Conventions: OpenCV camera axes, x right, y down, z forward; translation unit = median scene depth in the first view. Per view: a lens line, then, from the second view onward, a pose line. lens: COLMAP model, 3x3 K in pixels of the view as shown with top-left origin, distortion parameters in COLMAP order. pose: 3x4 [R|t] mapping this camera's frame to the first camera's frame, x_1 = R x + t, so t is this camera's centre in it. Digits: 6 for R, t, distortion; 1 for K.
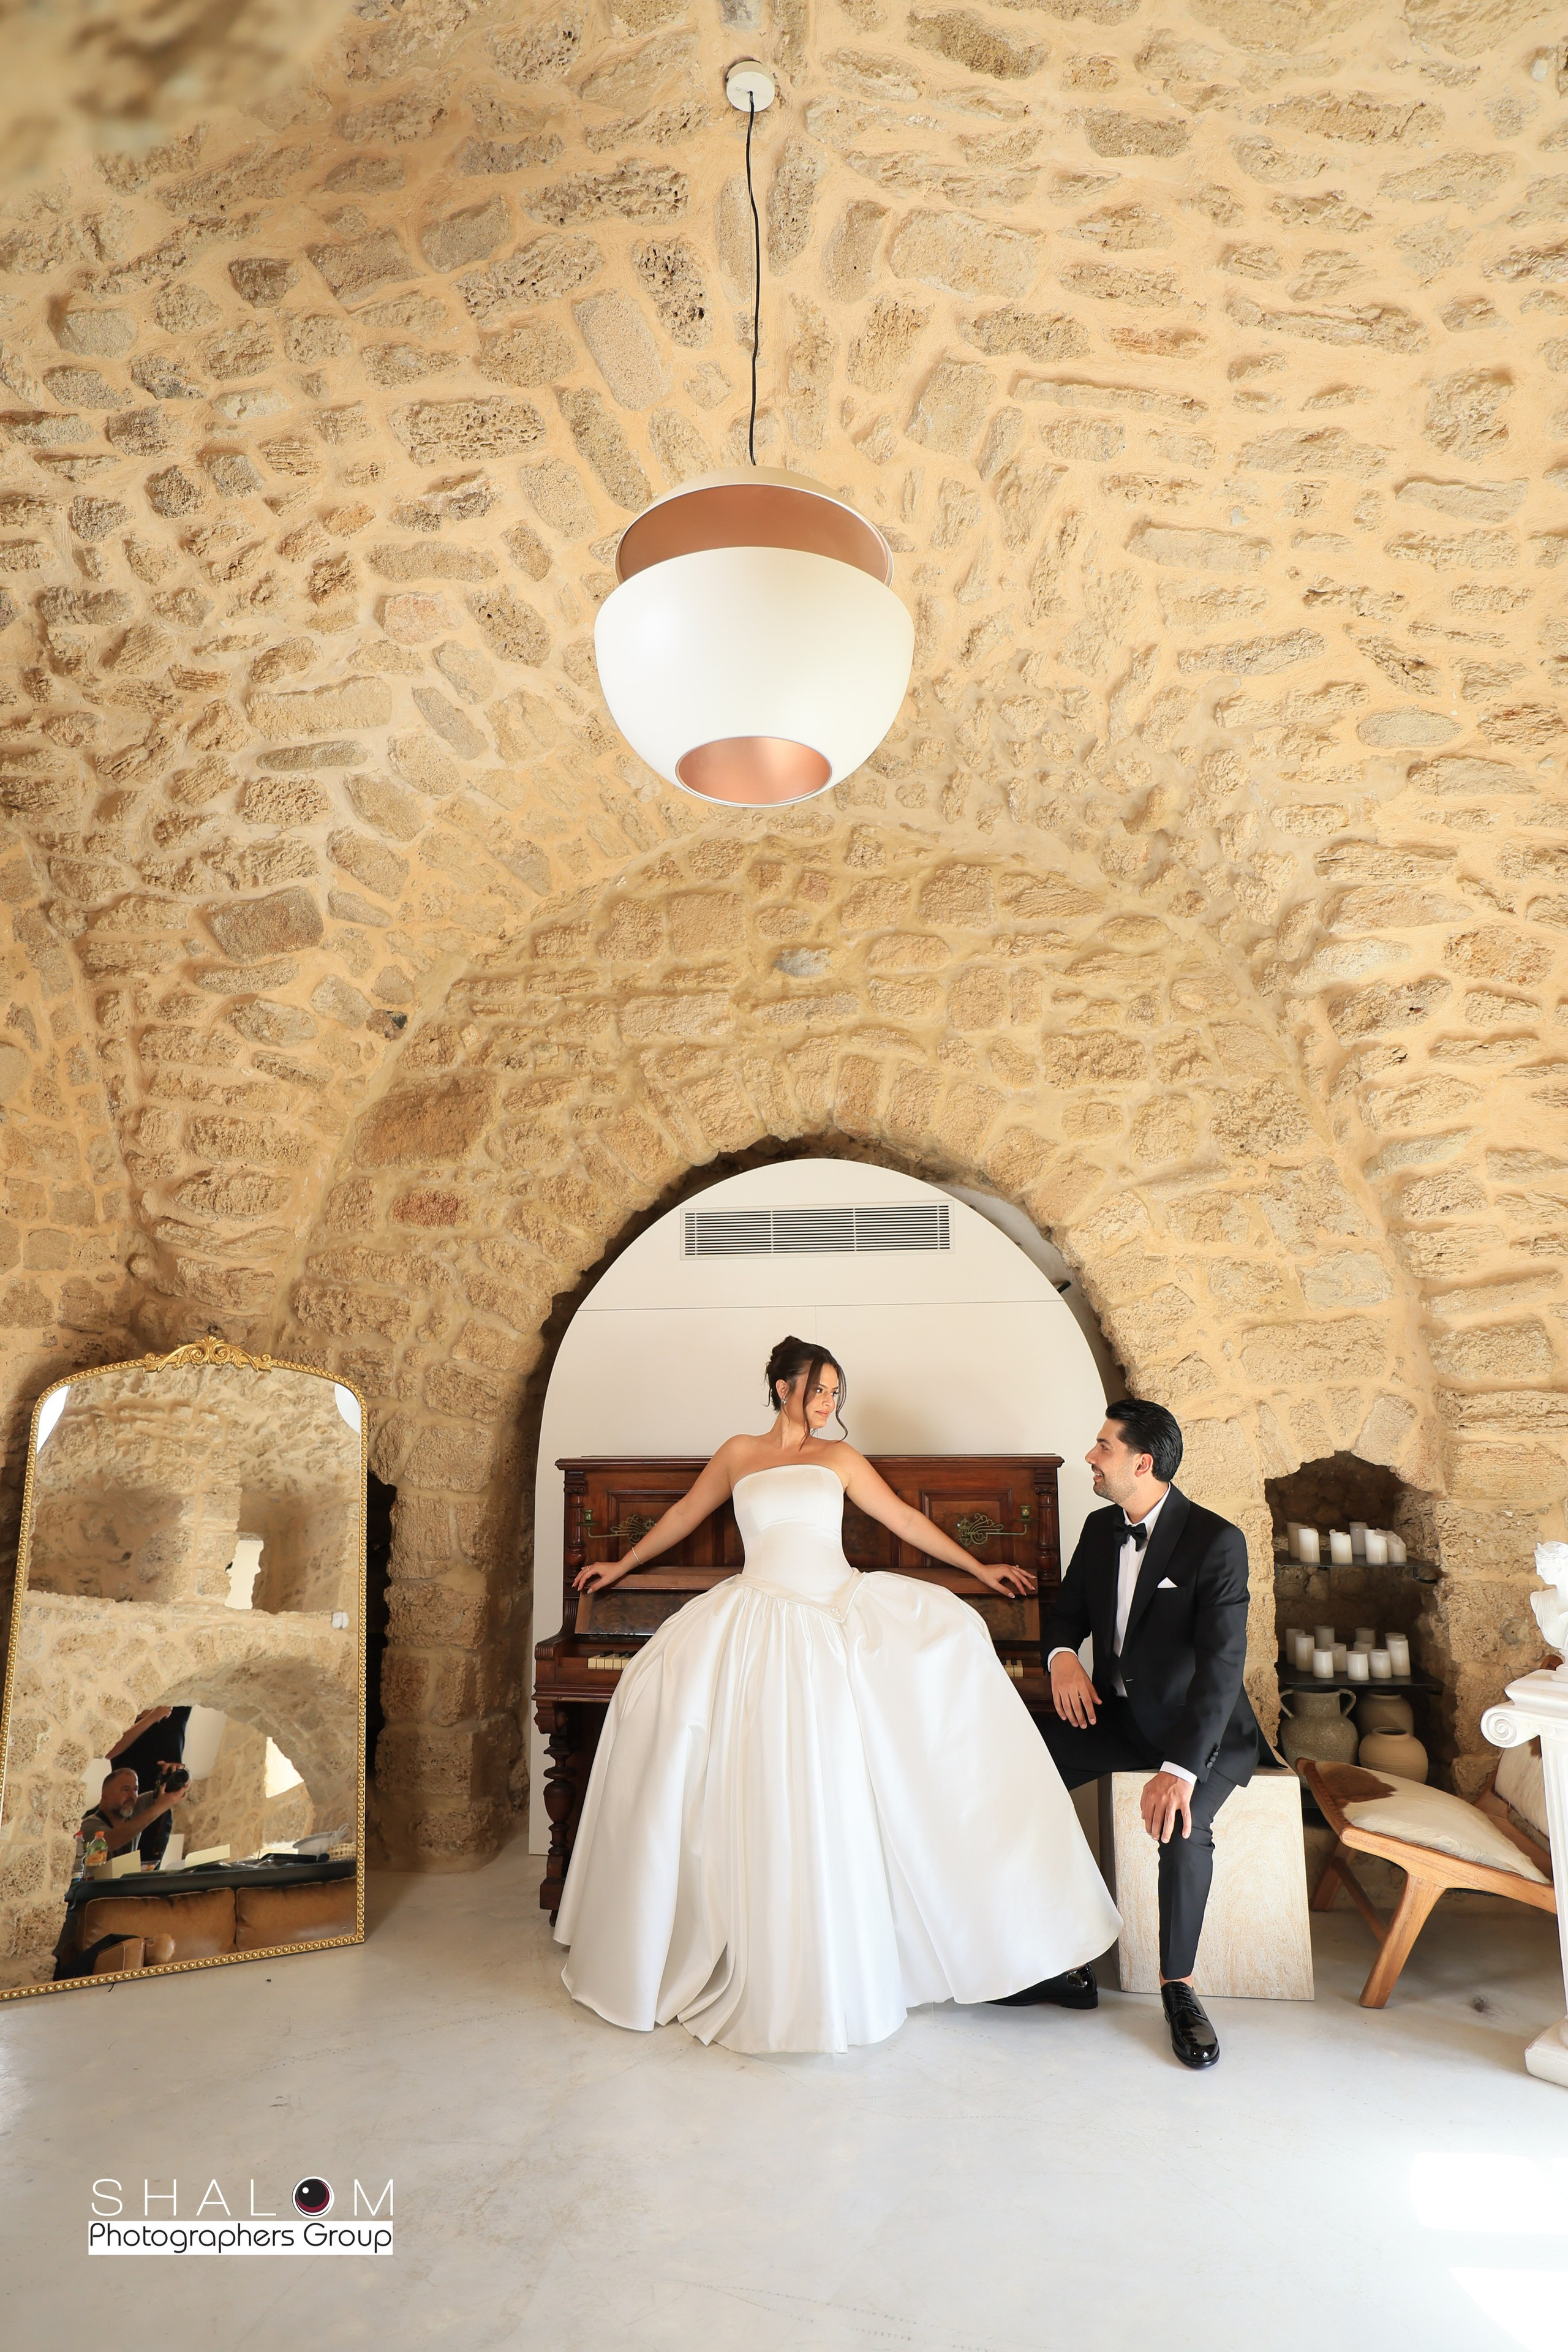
lens RADIAL K [[1393.2, 0, 783.3], [0, 1393.2, 1184.3], [0, 0, 1]] dist [-0.023277, 0.037339]
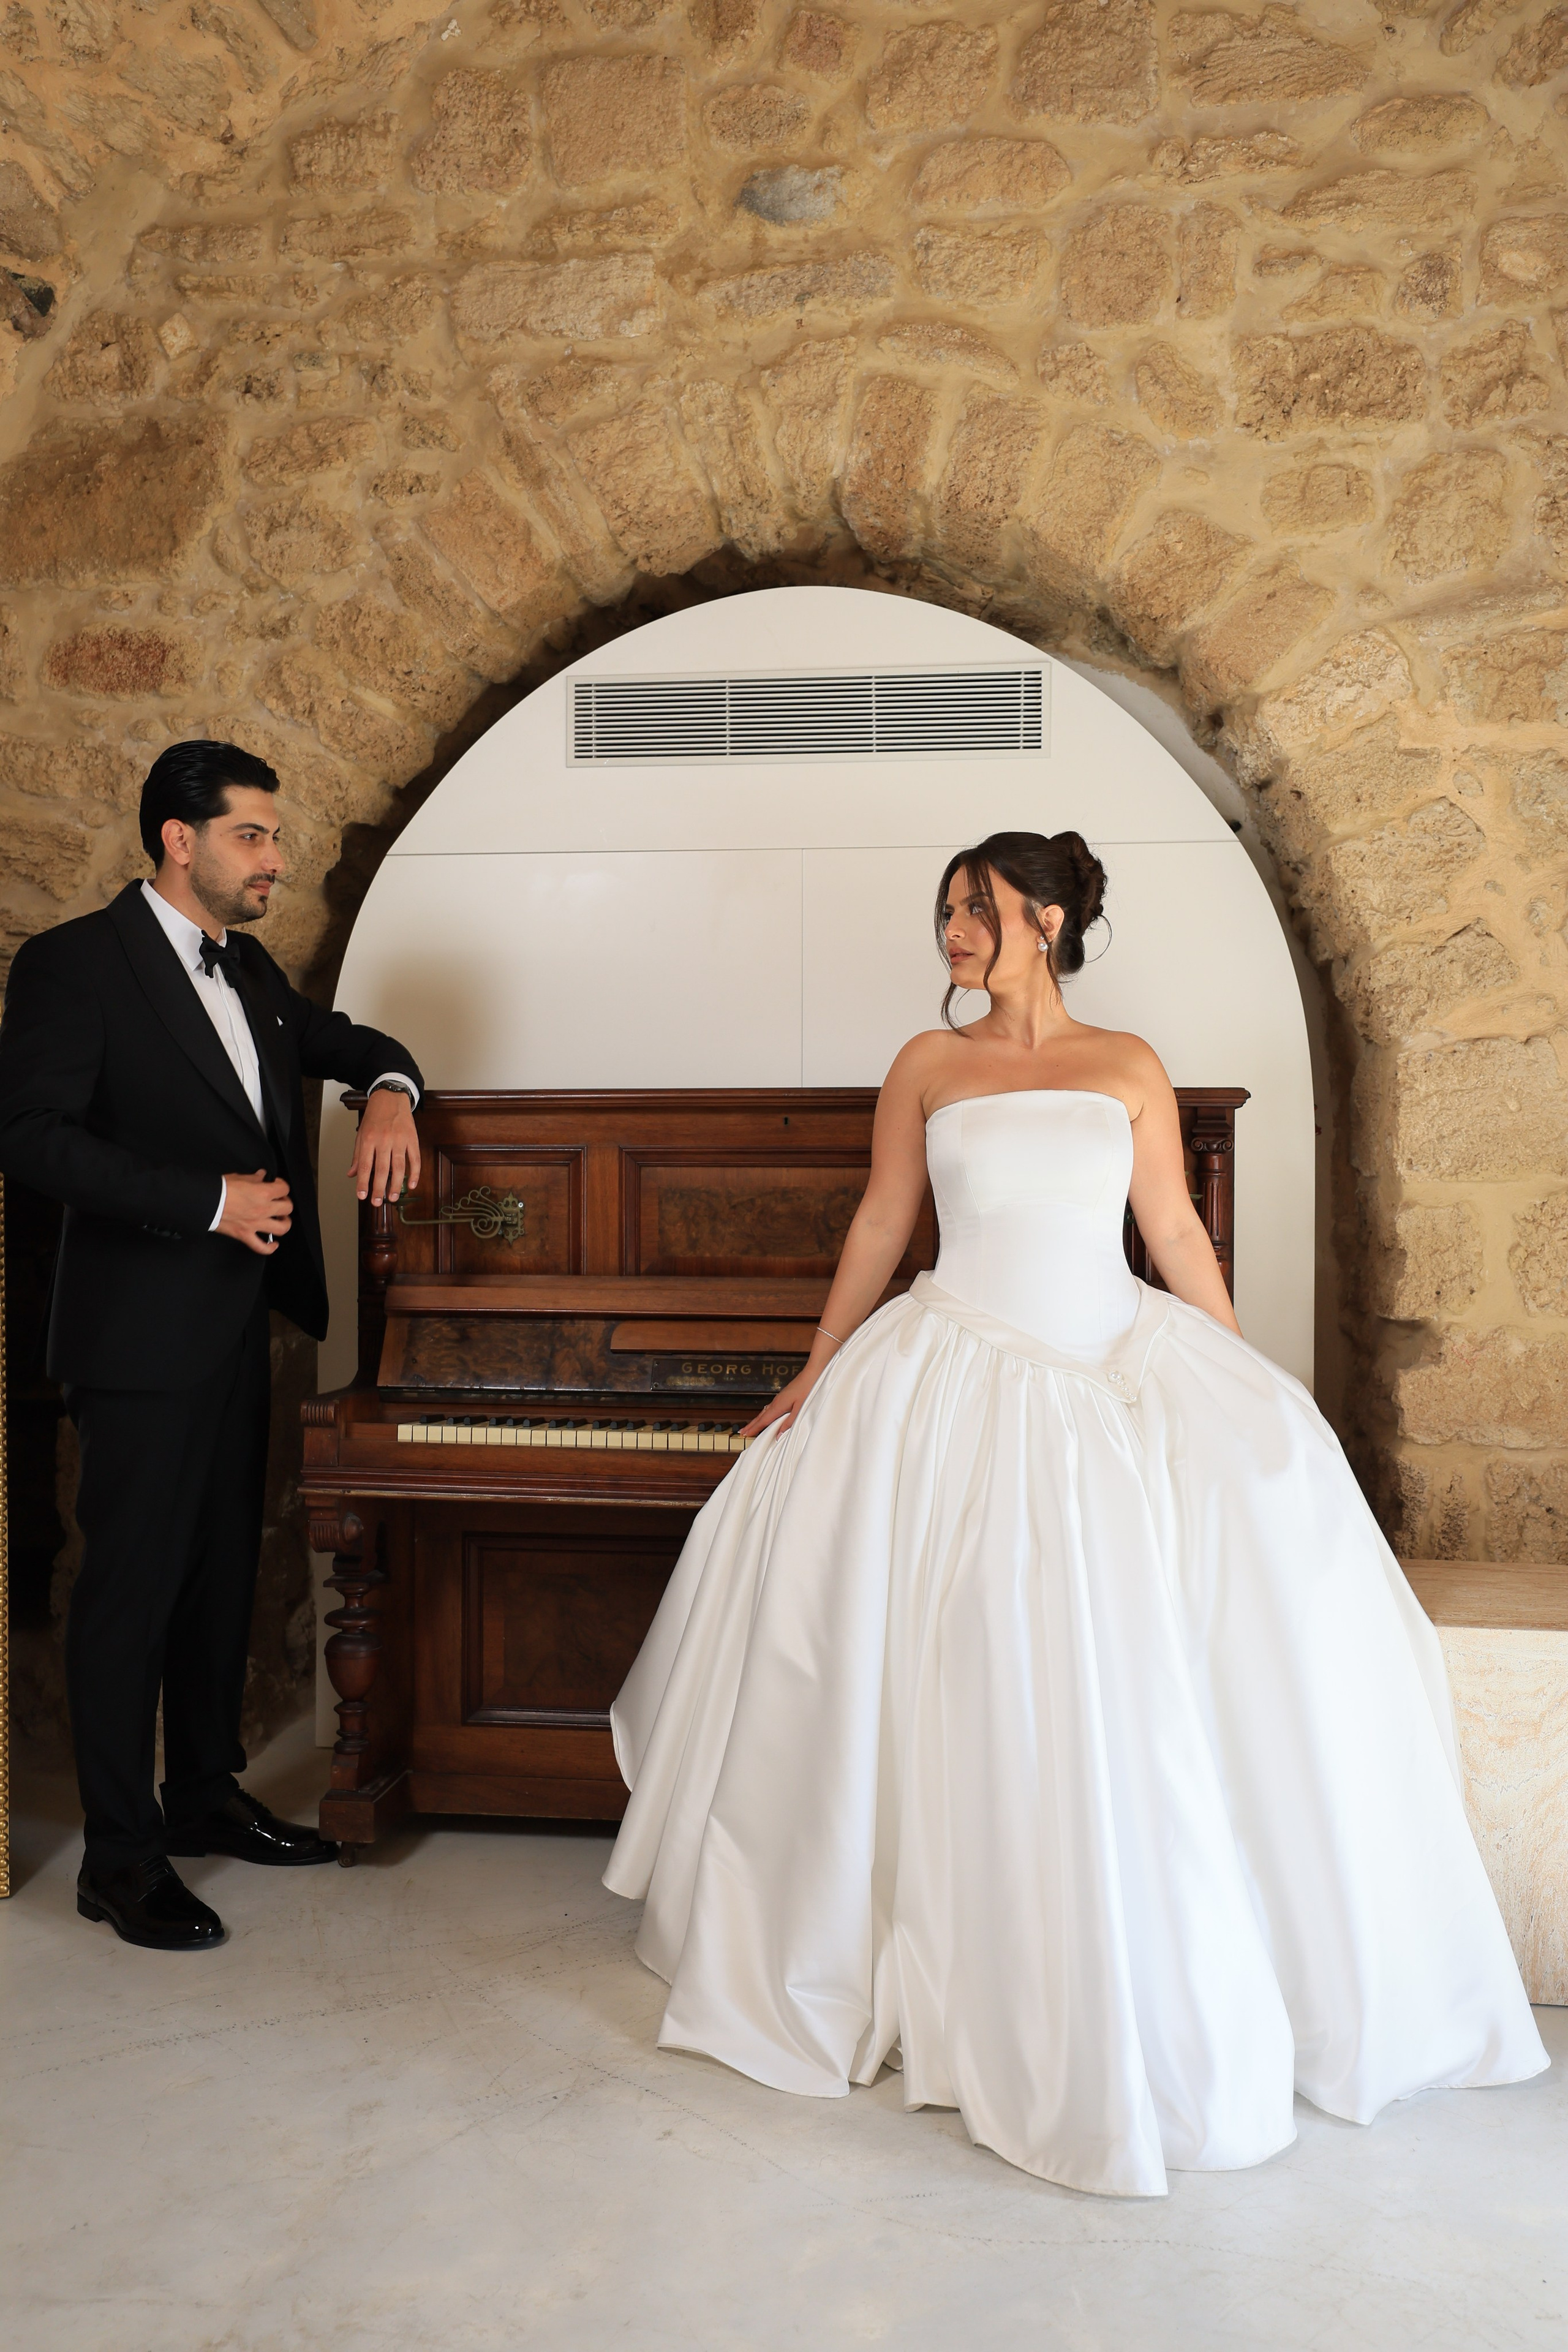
lens RADIAL K [[1849.0, 0, 764.0], [0, 1849.0, 1196.1], [0, 0, 1]] dist [0.006907, 0.063658]
pose [[0.999612, 0.013047, 0.024625, -0.009867], [-0.017038, 0.985372, 0.169565, 0.103581], [-0.022052, -0.169918, 0.985211, 0.236060]]
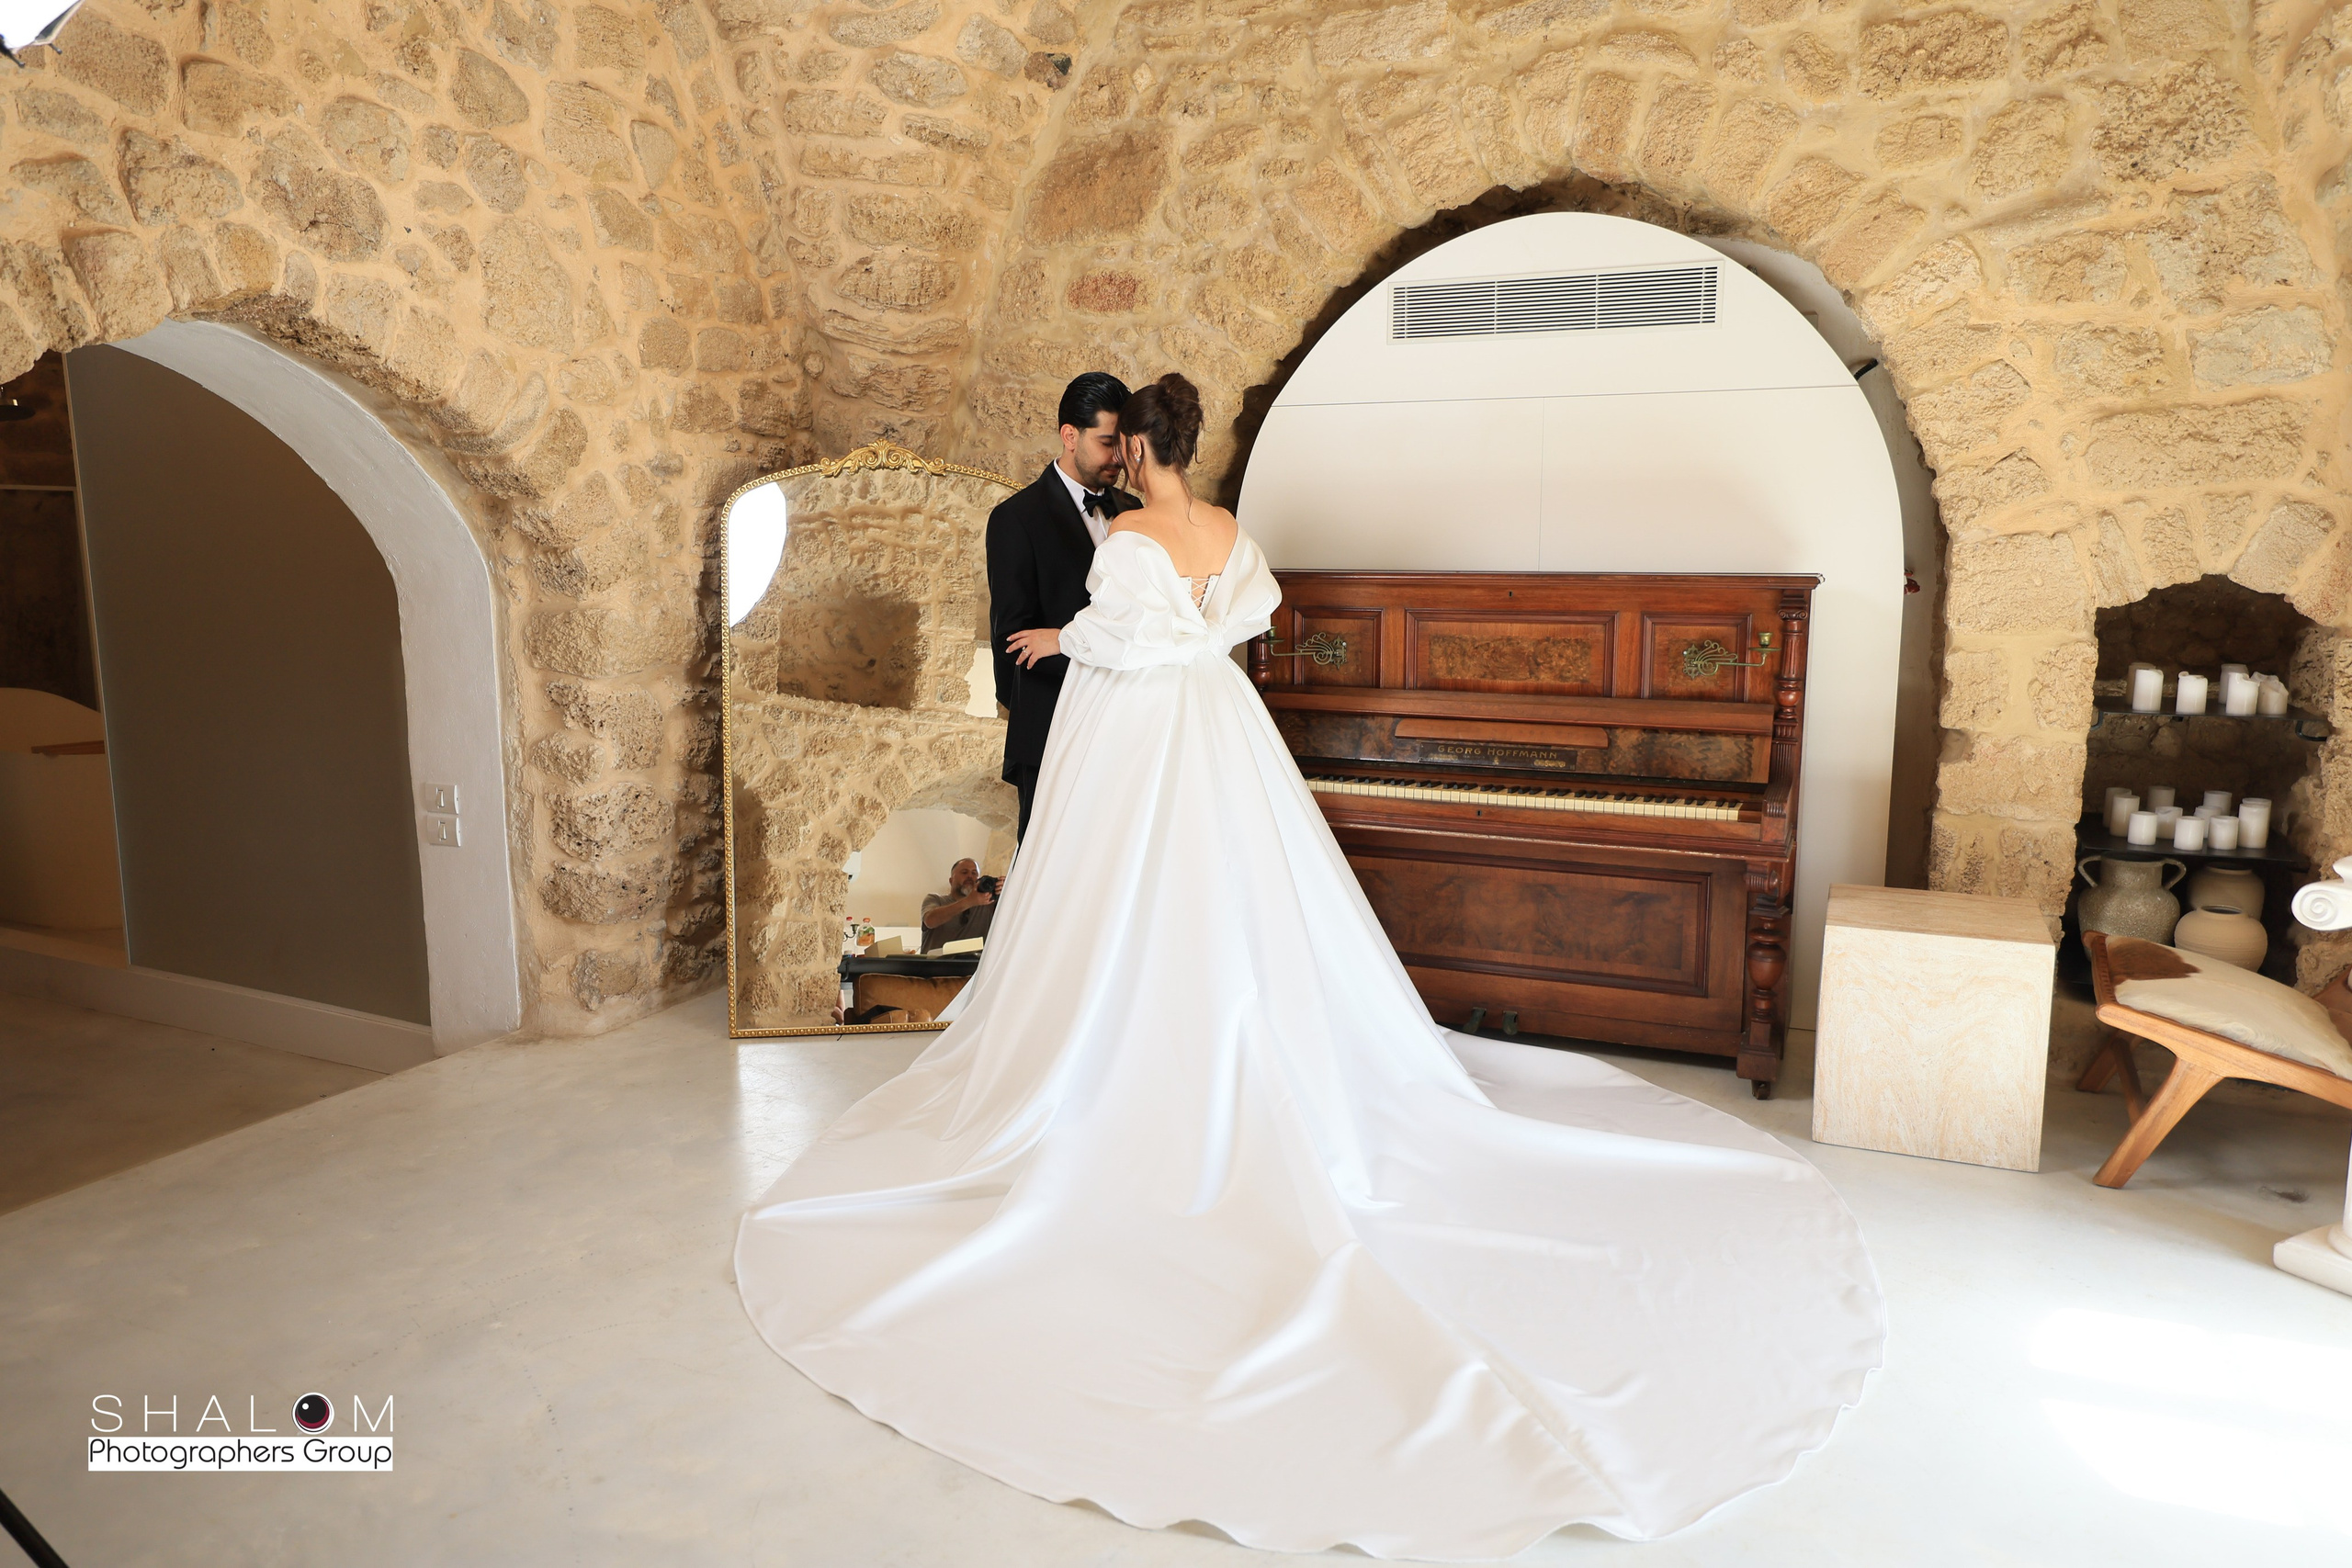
lens RADIAL K [[1609.8, 0, 1169.9], [0, 1609.8, 772.1], [0, 0, 1]] dist [-0.006642, 0.049218]
pose [[0.961865, 0.047929, -0.269292, 0.082018], [0.037981, 0.951586, 0.305028, -0.002828], [0.270874, -0.303623, 0.913477, -0.026674]]
